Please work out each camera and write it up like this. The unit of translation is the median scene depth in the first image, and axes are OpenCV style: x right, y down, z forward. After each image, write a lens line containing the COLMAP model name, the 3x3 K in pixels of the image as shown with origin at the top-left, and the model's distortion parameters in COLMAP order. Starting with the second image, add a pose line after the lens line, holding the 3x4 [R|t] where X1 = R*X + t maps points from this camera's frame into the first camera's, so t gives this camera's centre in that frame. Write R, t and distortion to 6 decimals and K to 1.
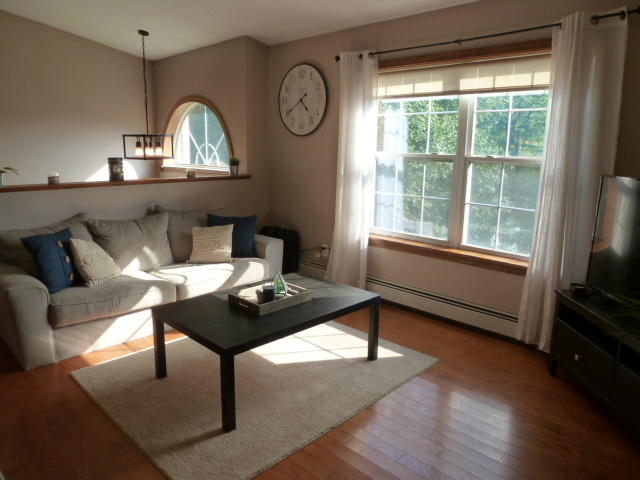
lens RADIAL K [[465.4, 0, 320.9], [0, 465.4, 237.5], [0, 0, 1]] dist [-0.048672, 0.010280]
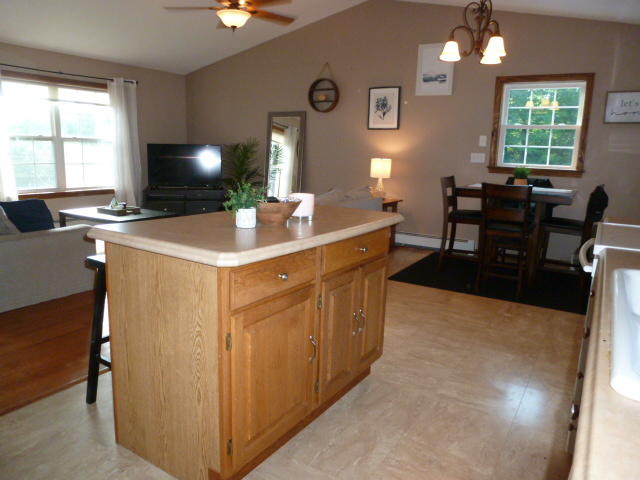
lens RADIAL K [[465.4, 0, 320.9], [0, 465.4, 237.5], [0, 0, 1]] dist [-0.048672, 0.010280]
pose [[-0.221190, -0.198705, 0.954773, -1.421690], [0.164343, 0.957427, 0.237330, -0.051675], [-0.961284, 0.209405, -0.179118, 0.379755]]
